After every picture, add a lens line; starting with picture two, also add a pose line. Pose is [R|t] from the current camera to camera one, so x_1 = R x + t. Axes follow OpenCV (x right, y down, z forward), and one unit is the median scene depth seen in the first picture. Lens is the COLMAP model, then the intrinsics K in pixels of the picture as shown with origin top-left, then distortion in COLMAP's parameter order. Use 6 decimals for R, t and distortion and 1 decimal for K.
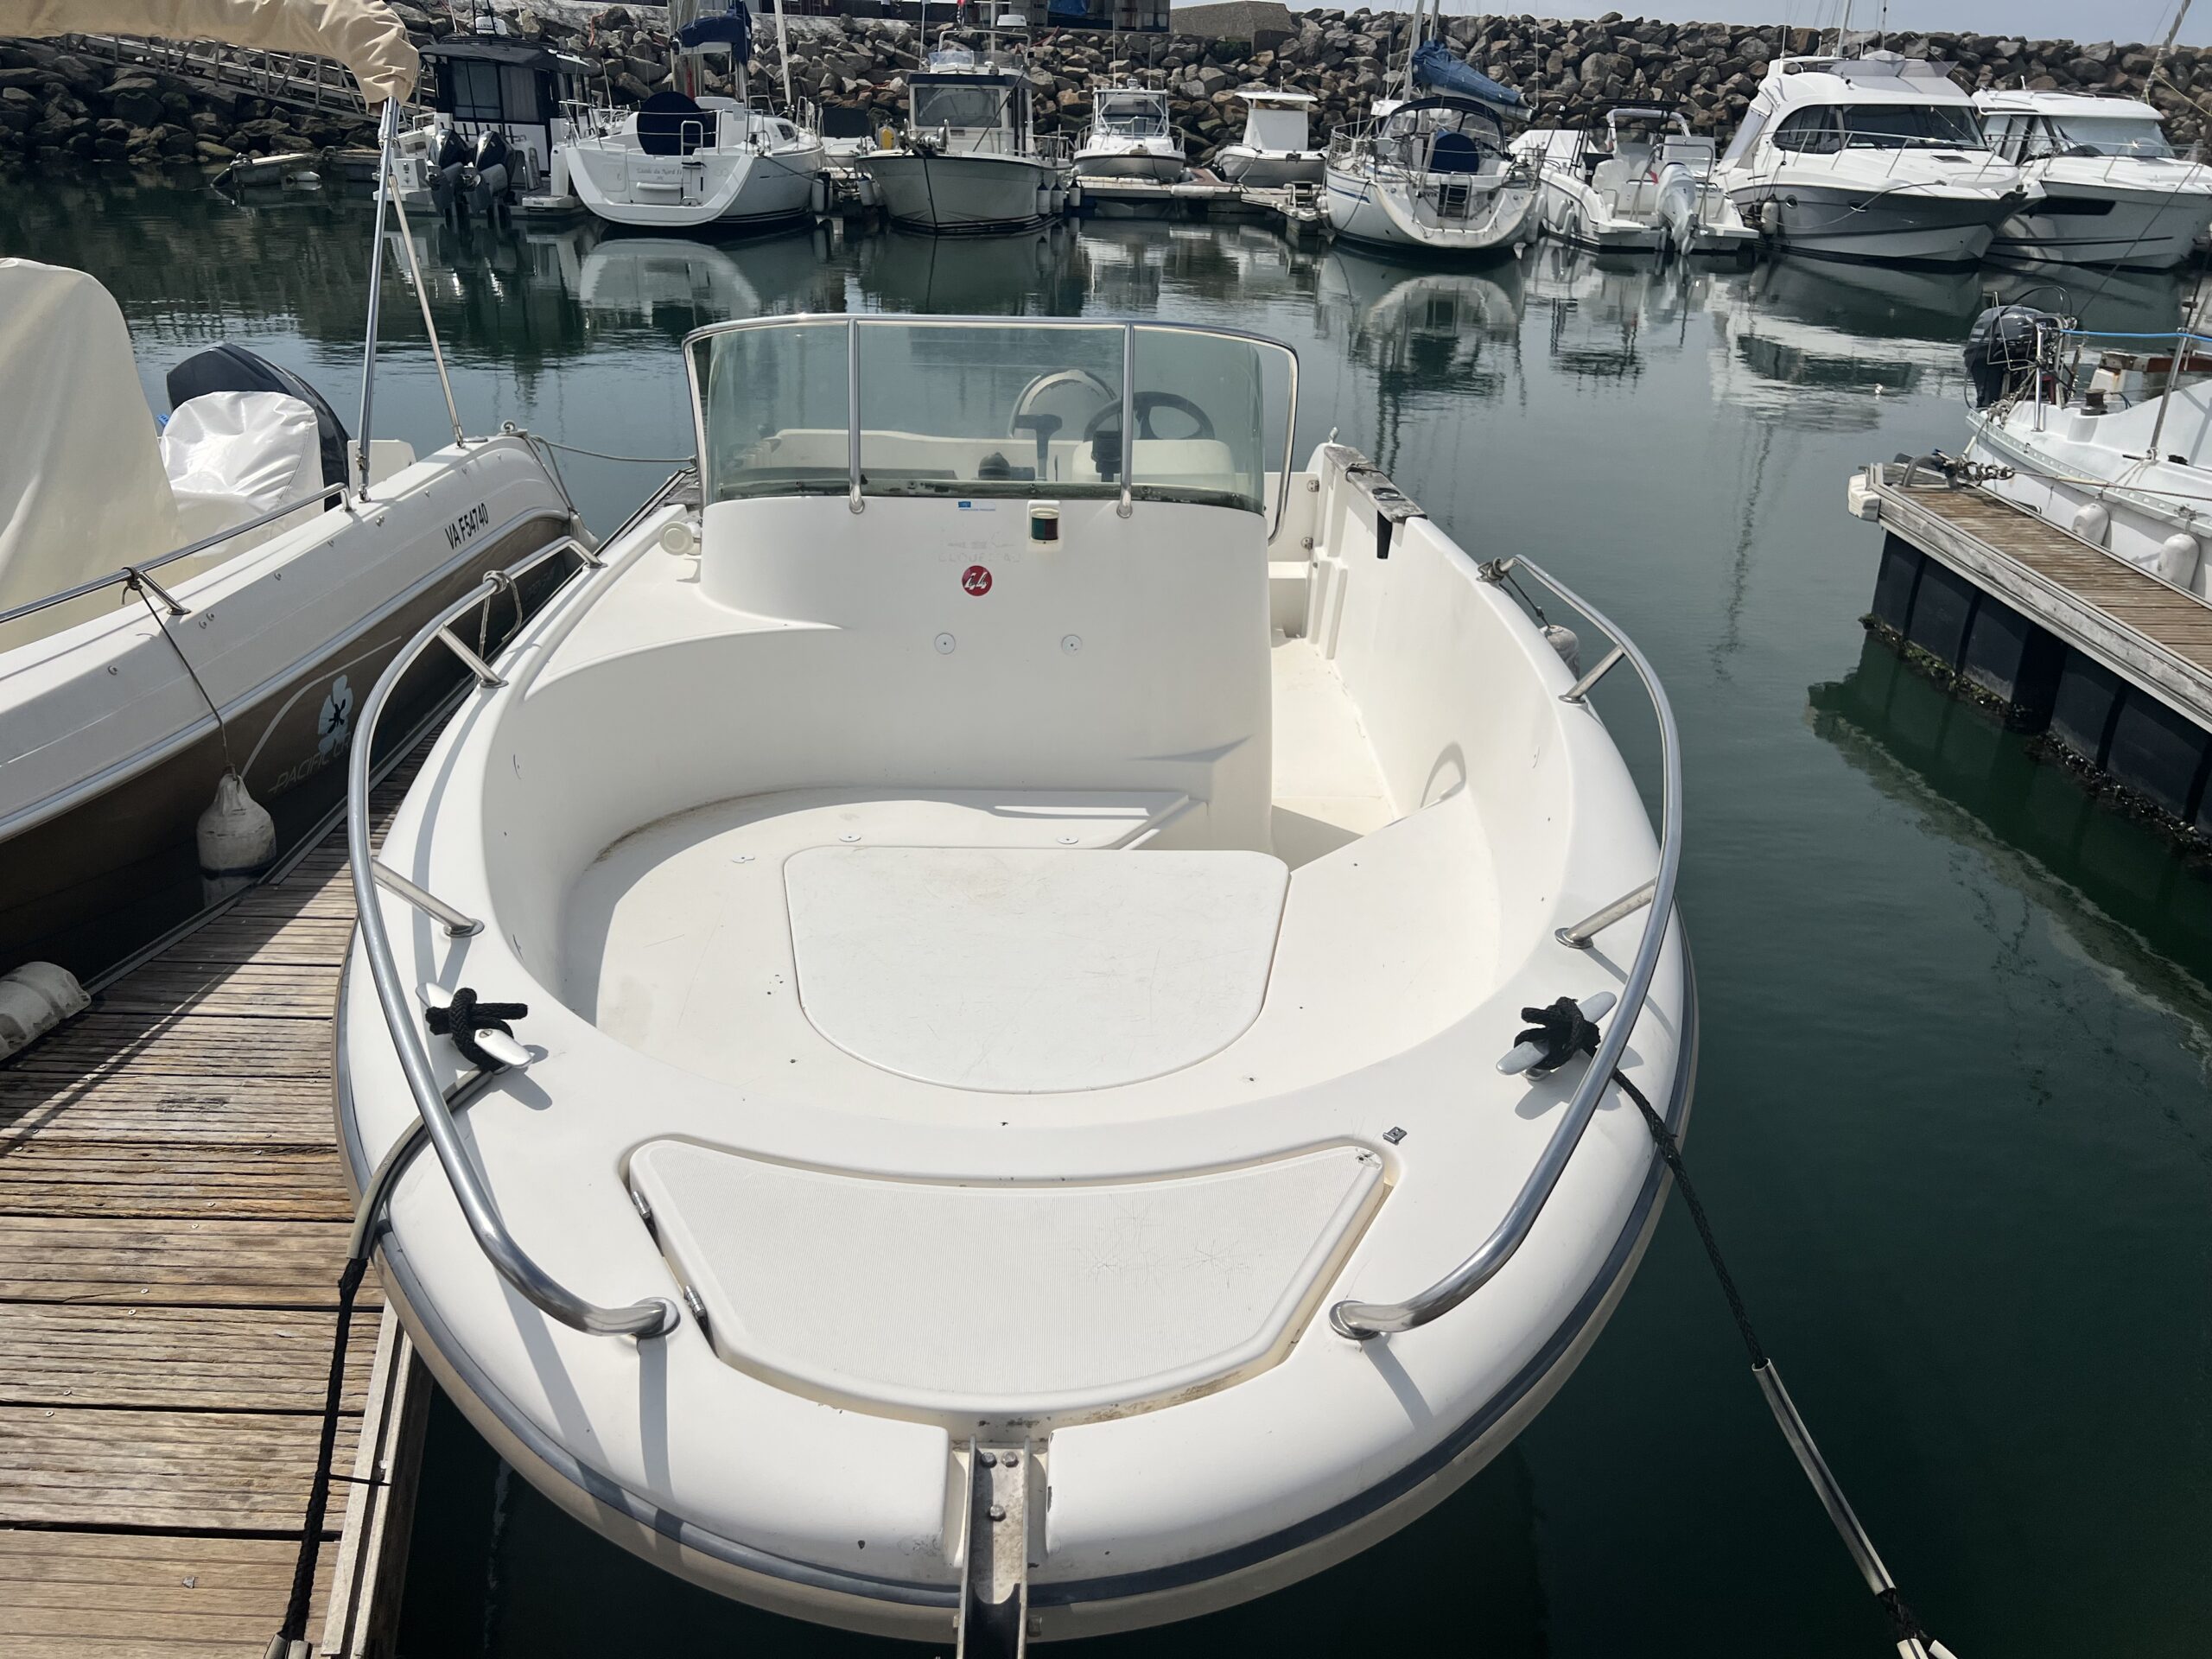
lens RADIAL K [[1709.8, 0, 1106.0], [0, 1709.8, 829.5], [0, 0, 1]] dist [0.121303, -0.105721]
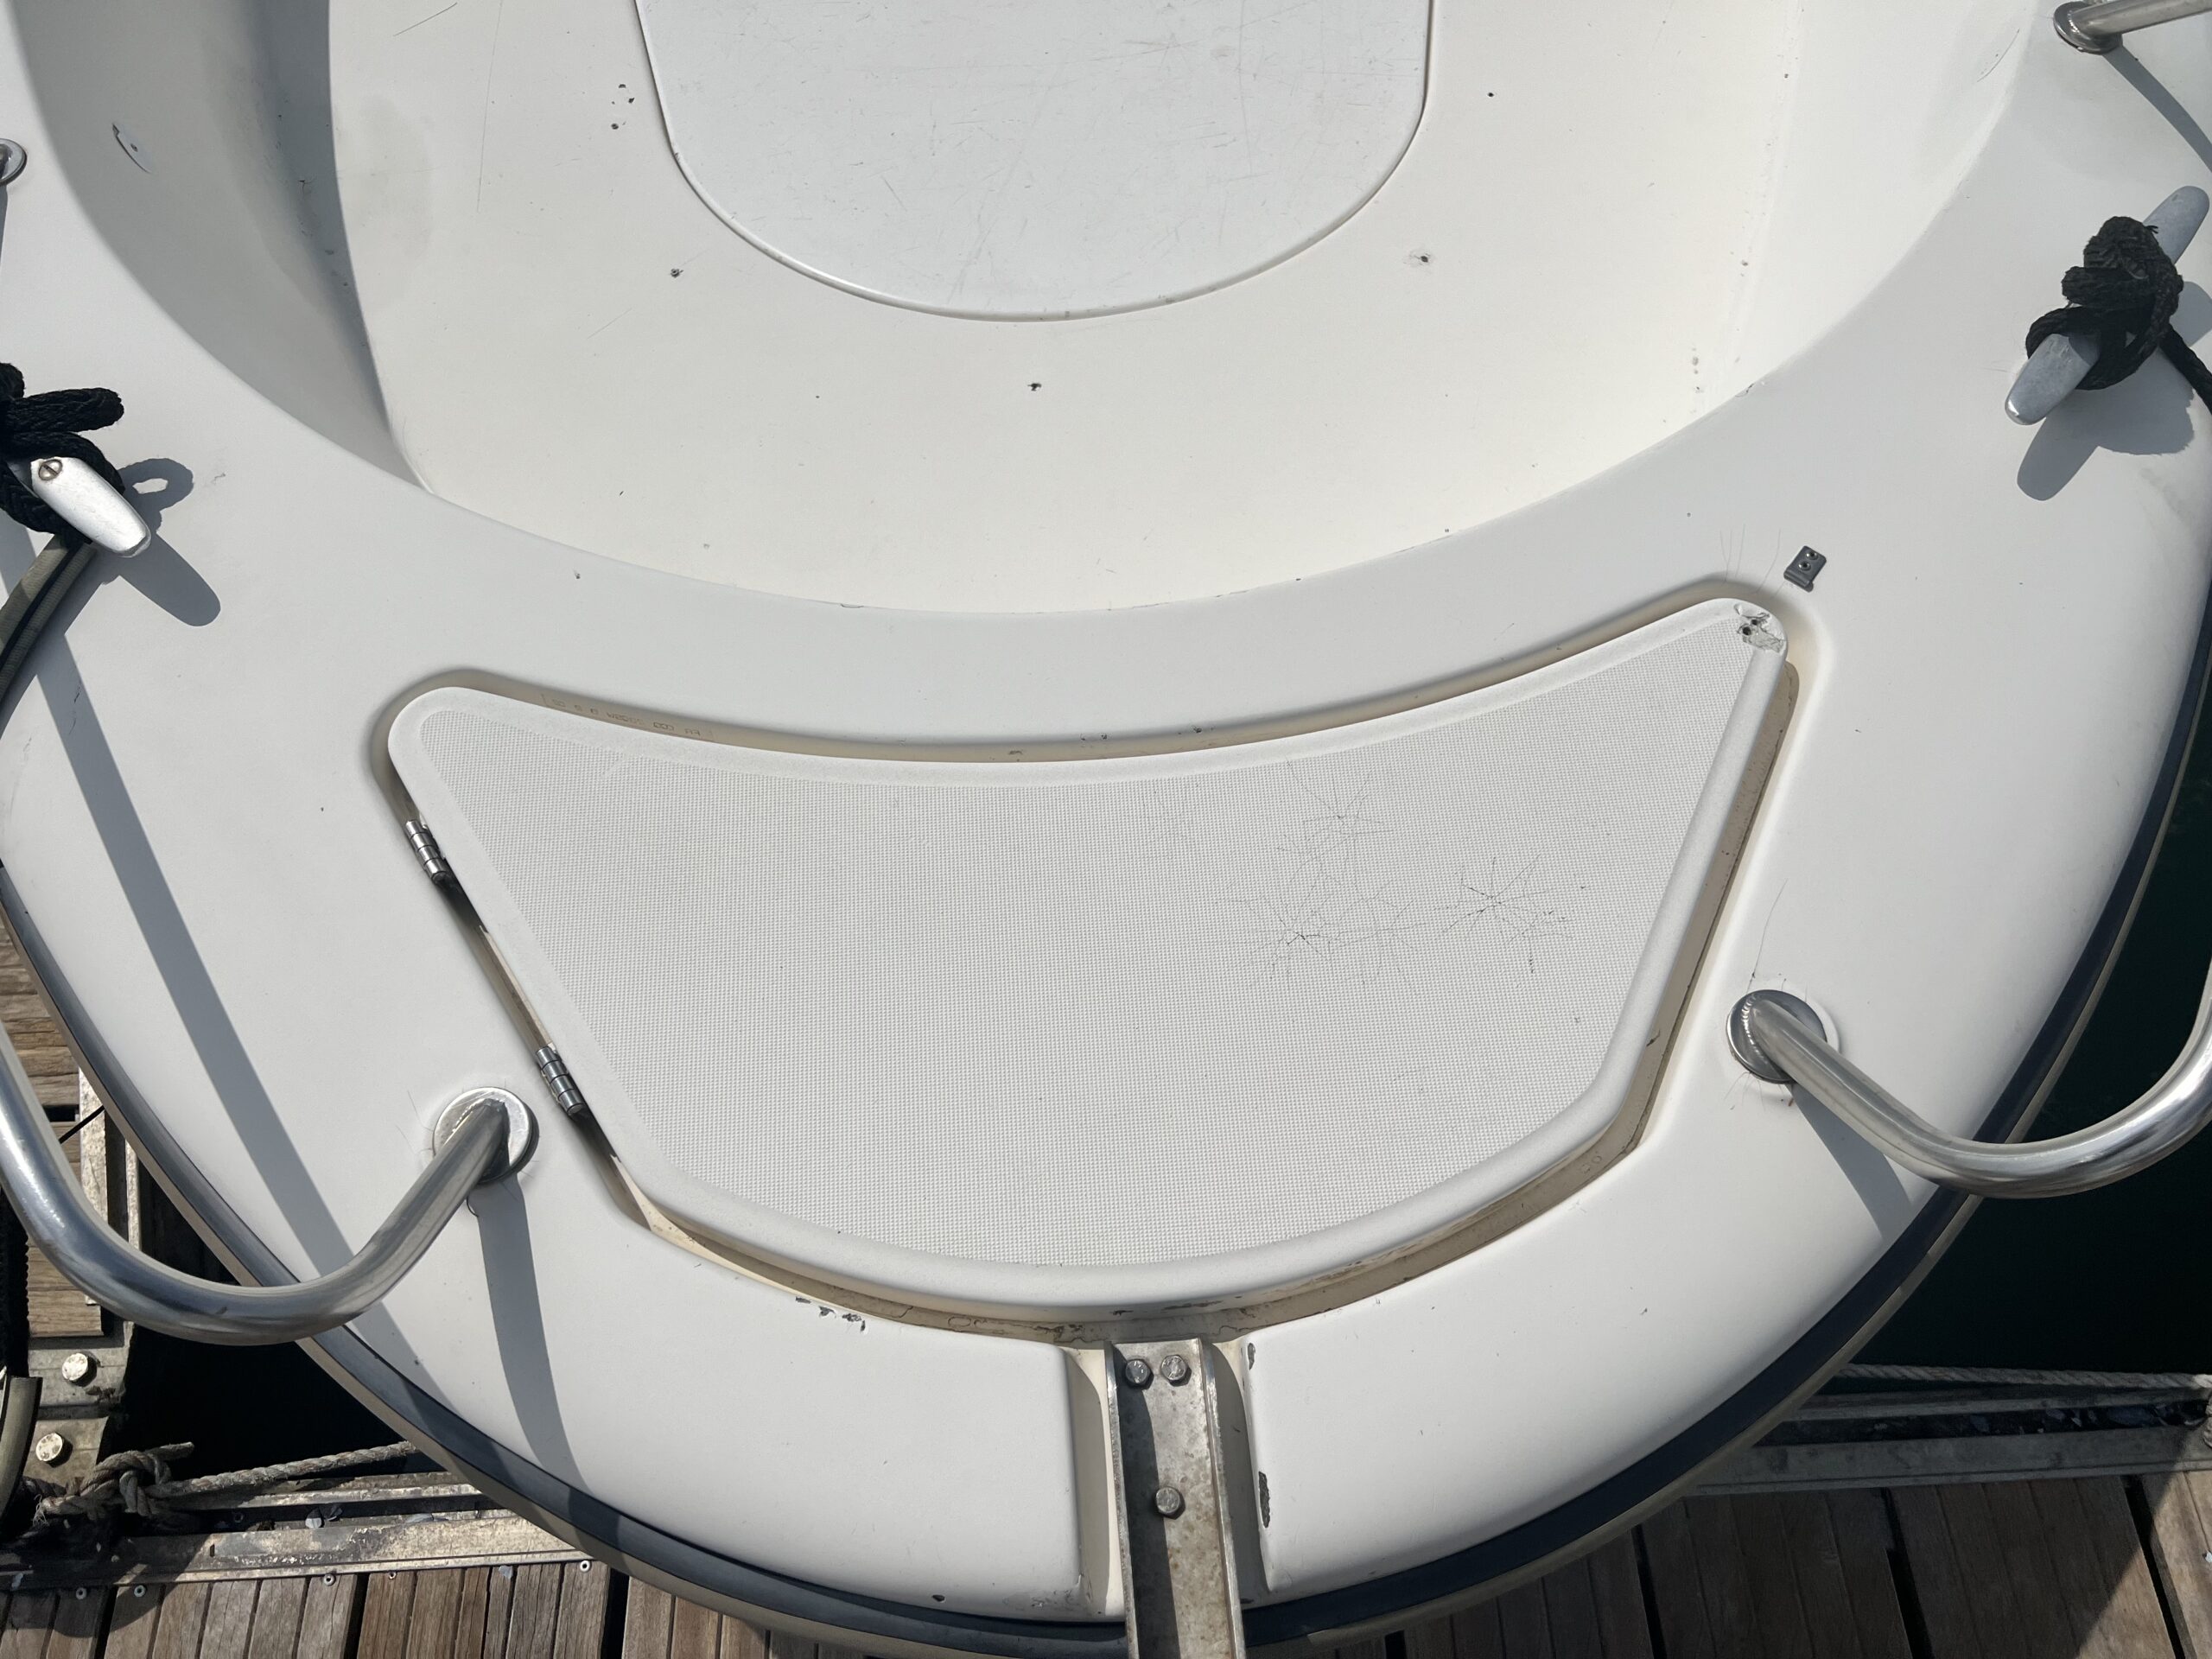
lens RADIAL K [[1695.7, 0, 1106.0], [0, 1695.7, 829.5], [0, 0, 1]] dist [0.012612, 0.005750]
pose [[0.998339, -0.057602, -0.000711, -0.066740], [0.046454, 0.797709, 0.601251, -0.106226], [-0.034066, -0.600285, 0.799060, 0.658316]]
